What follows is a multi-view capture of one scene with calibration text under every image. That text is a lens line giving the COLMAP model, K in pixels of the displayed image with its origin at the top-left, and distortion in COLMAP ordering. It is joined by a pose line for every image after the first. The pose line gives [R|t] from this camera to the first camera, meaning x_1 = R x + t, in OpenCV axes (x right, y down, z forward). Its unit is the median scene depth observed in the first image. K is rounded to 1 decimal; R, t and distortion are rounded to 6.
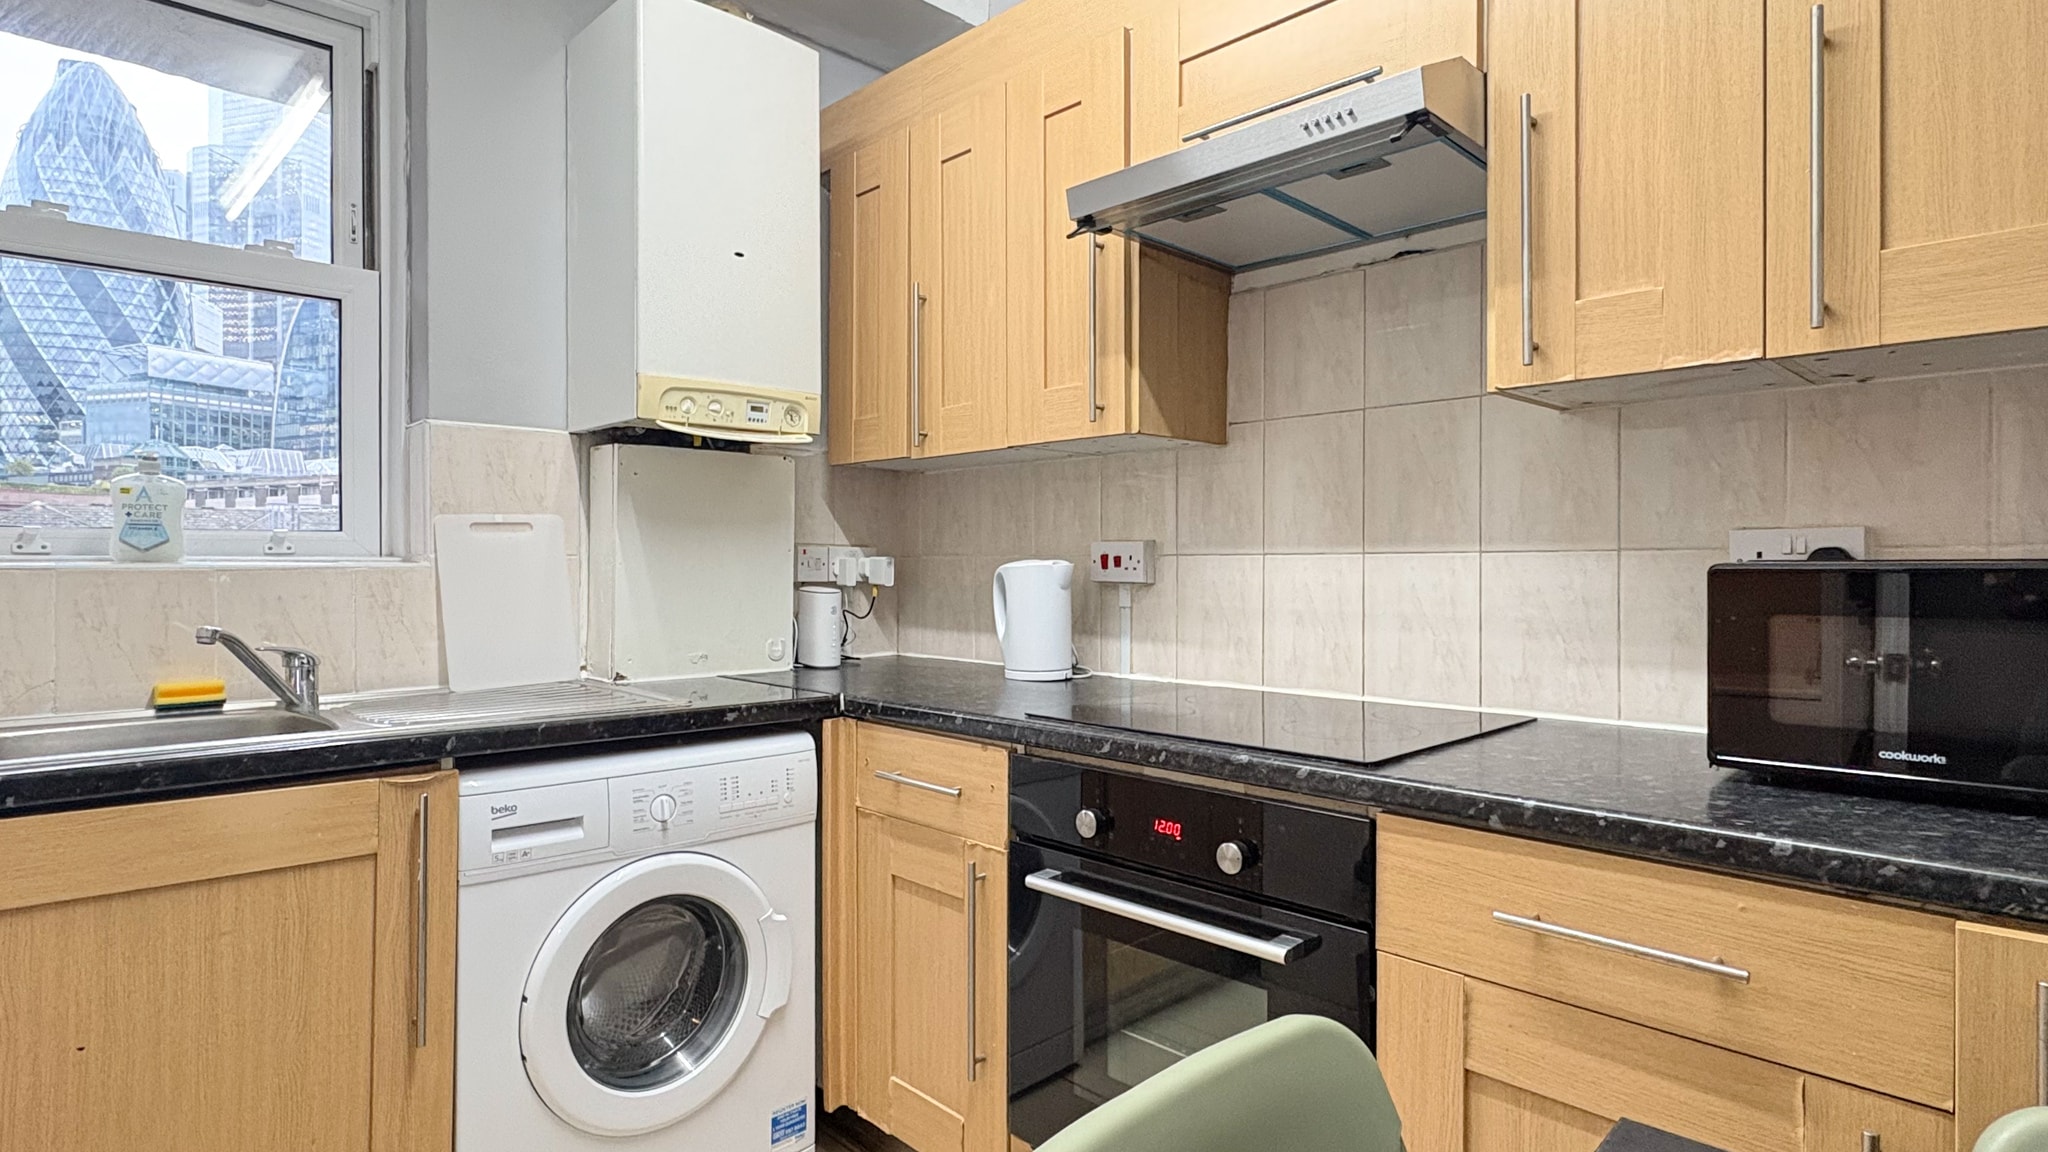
lens RADIAL K [[1048.3, 0, 1027.3], [0, 1048.3, 592.8], [0, 0, 1]] dist [-0.001068, -0.000156]
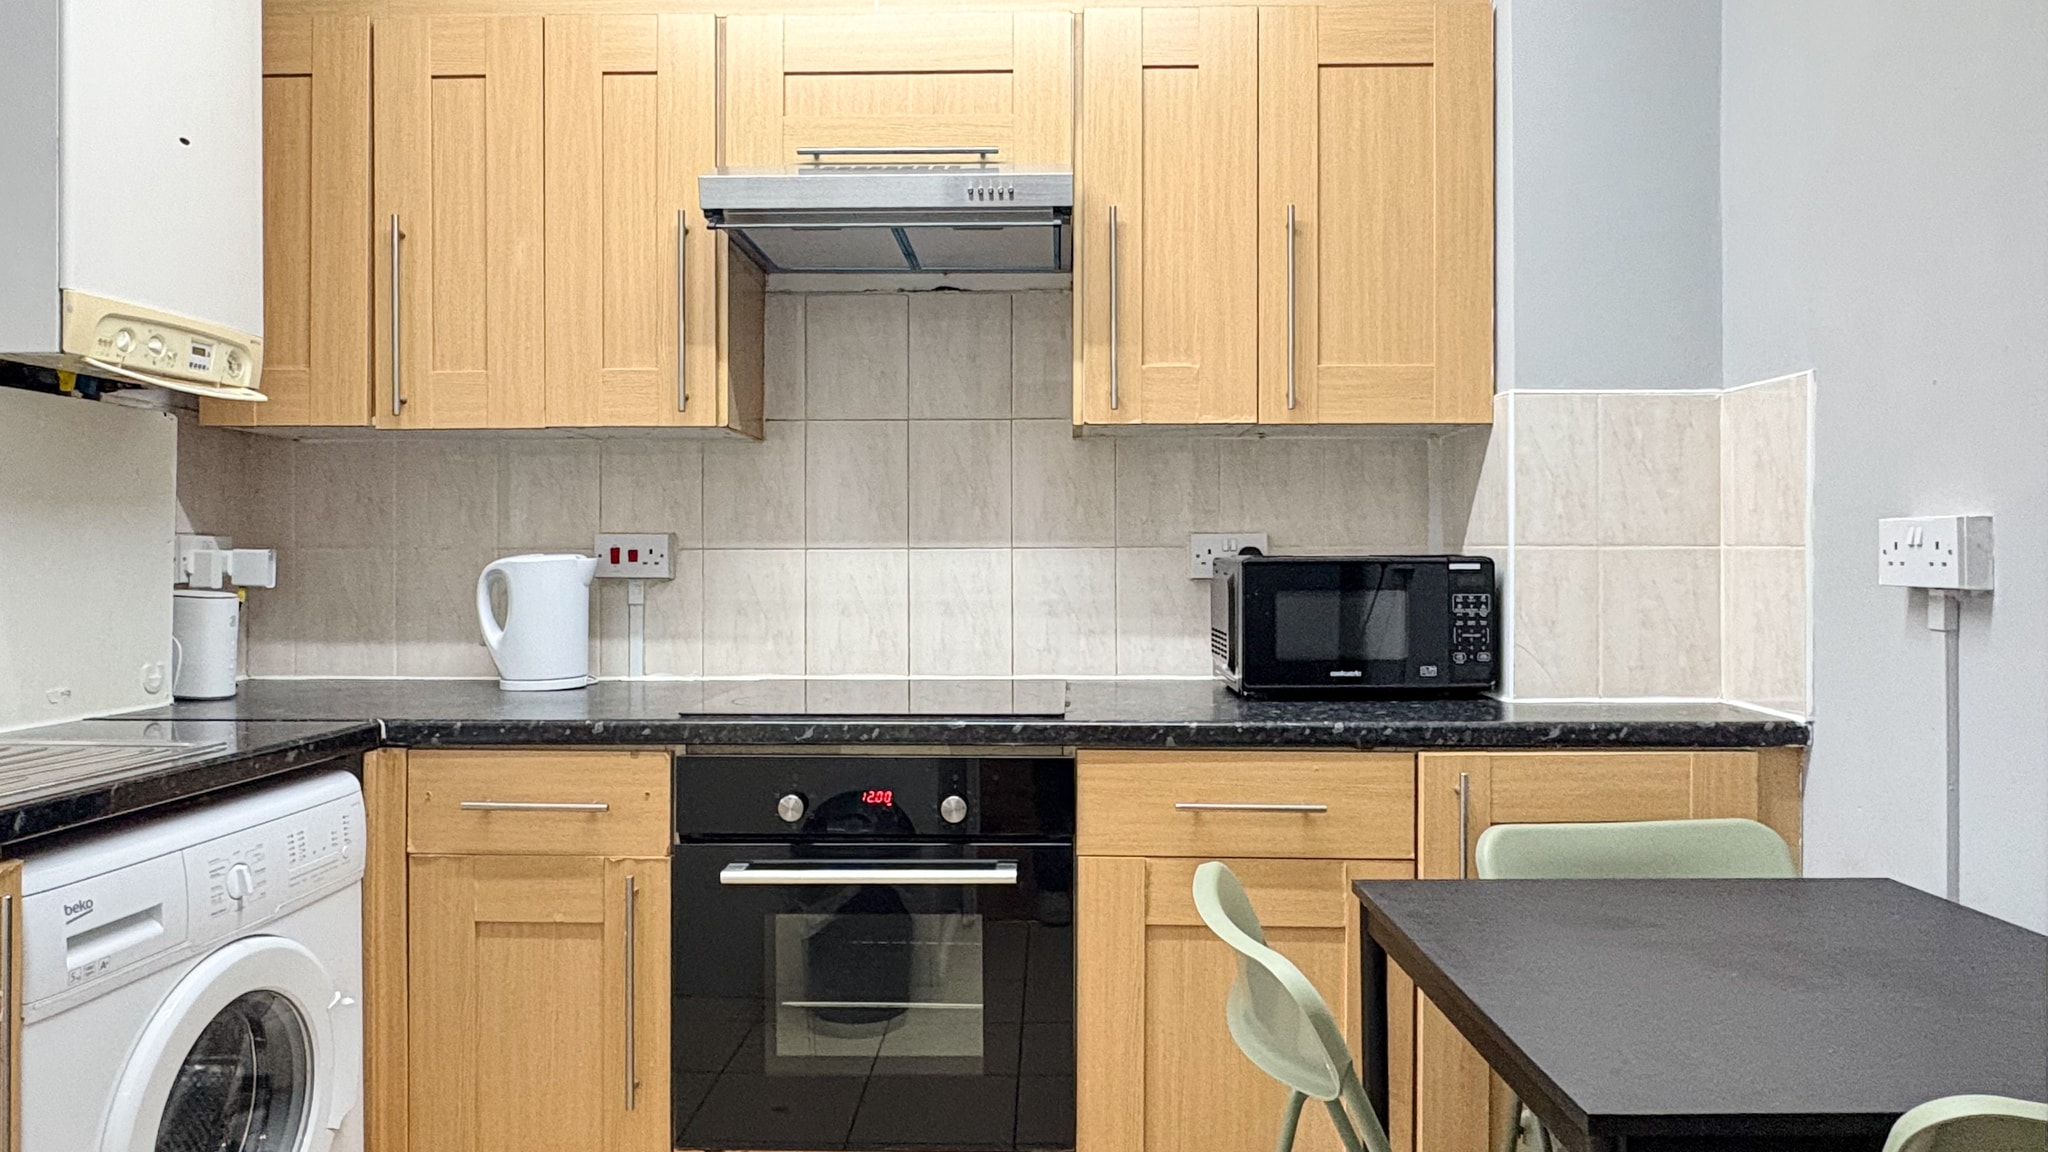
lens RADIAL K [[1257.6, 0, 1013.8], [0, 1257.6, 600.2], [0, 0, 1]] dist [-0.001098, -0.000989]
pose [[0.721954, -0.026515, 0.691433, -0.545750], [0.019806, 0.999648, 0.017654, -0.004045], [-0.691658, 0.000949, 0.722225, -0.050582]]
